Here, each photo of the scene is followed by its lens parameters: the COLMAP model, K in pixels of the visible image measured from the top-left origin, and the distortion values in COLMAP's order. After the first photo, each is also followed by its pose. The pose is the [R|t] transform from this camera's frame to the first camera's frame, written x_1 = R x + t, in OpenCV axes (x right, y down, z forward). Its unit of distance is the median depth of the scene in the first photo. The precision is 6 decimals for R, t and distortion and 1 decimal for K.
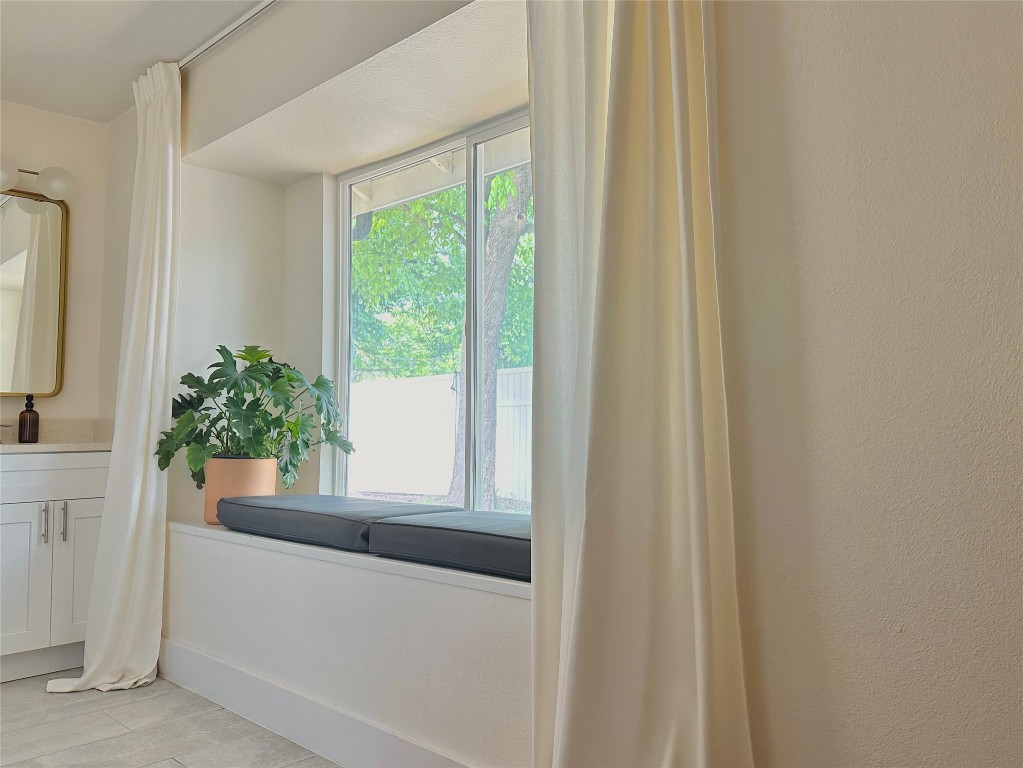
lens RADIAL K [[788.9, 0, 607.5], [0, 788.9, 376.6], [0, 0, 1]] dist [0.038217, -0.076857]
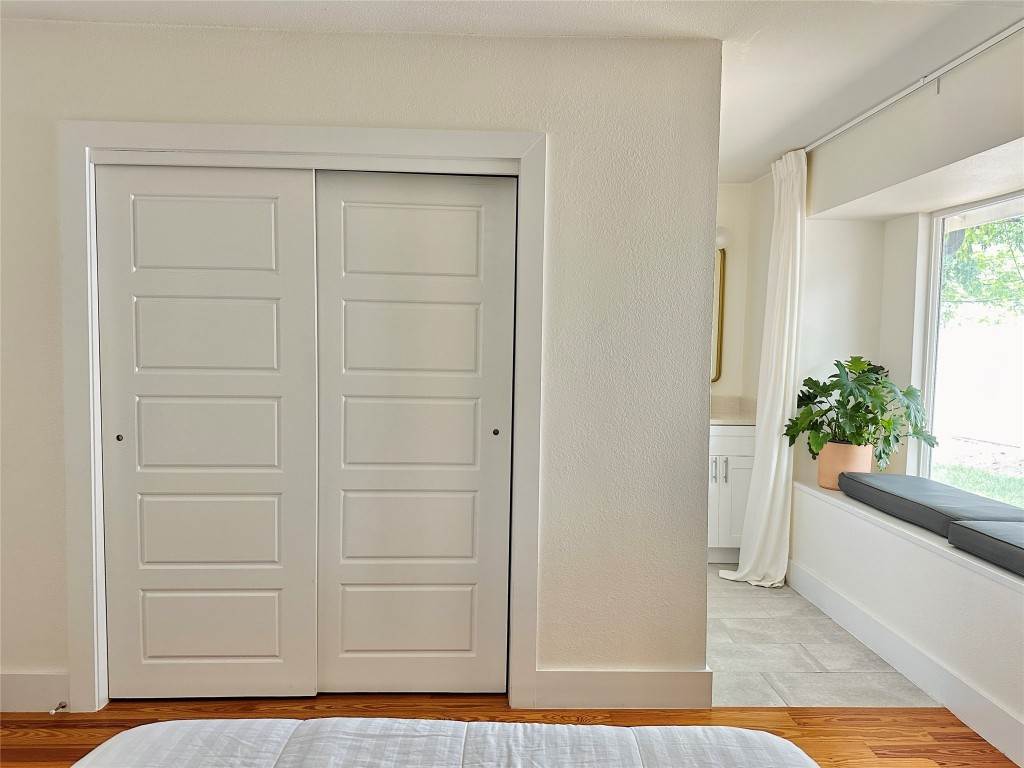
lens RADIAL K [[721.1, 0, 512.0], [0, 721.1, 384.0], [0, 0, 1]] dist [0.054035, -0.061360]
pose [[0.663118, 0.058952, -0.746190, 0.087590], [0.019315, 0.995214, 0.095791, -0.131199], [0.748266, -0.077934, 0.658806, -0.251780]]
